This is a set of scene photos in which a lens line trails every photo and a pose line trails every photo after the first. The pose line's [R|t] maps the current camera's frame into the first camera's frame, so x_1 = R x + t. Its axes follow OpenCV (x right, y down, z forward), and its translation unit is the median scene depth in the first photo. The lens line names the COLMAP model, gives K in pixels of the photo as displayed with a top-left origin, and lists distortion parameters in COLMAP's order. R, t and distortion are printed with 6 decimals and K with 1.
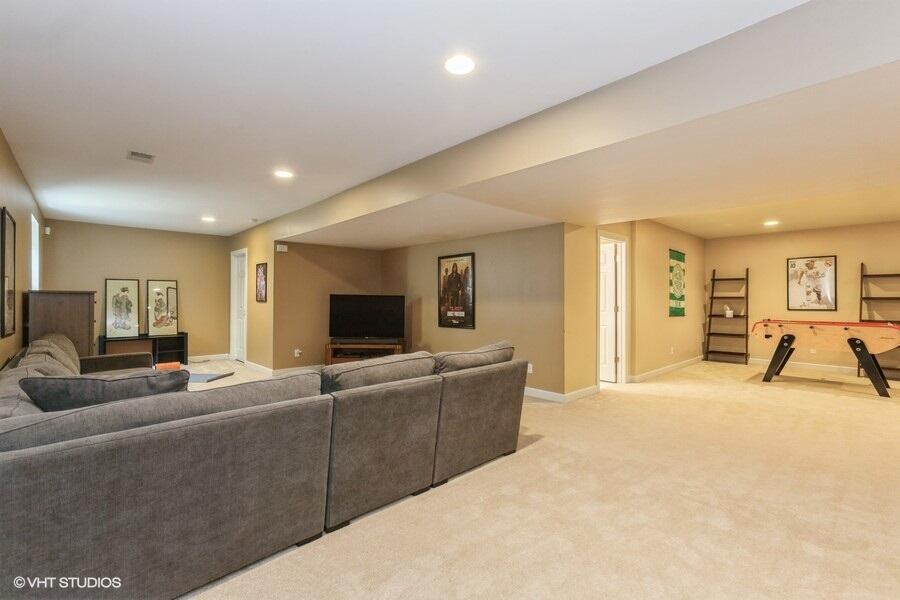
lens RADIAL K [[418.4, 0, 444.9], [0, 418.4, 296.9], [0, 0, 1]] dist [-0.001852, 0.000491]
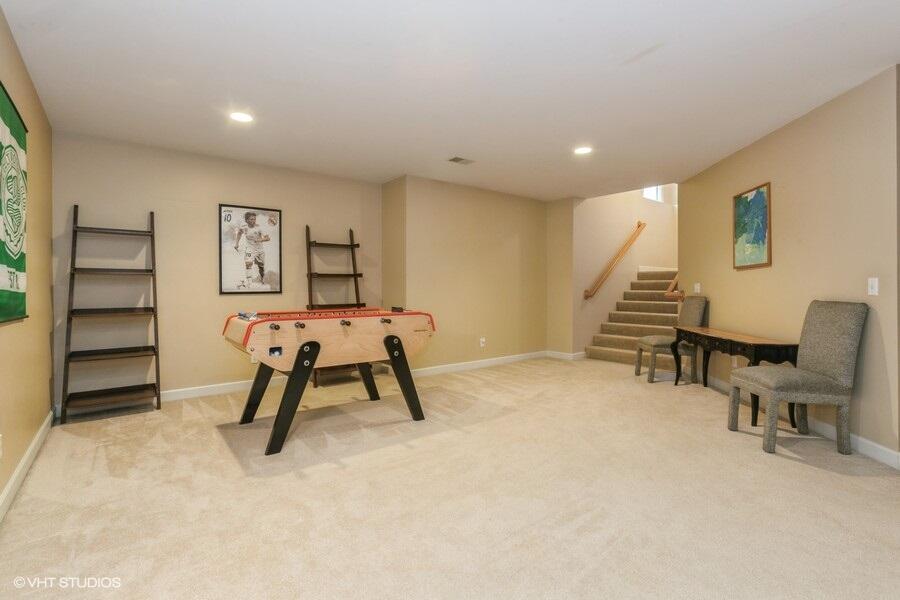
lens RADIAL K [[418.4, 0, 442.2], [0, 418.4, 291.9], [0, 0, 1]] dist [-0.001852, 0.000491]
pose [[0.116662, -0.017834, 0.993012, 0.291779], [-0.000001, 0.999839, 0.017957, 0.018580], [-0.993172, -0.002096, 0.116643, 0.645358]]
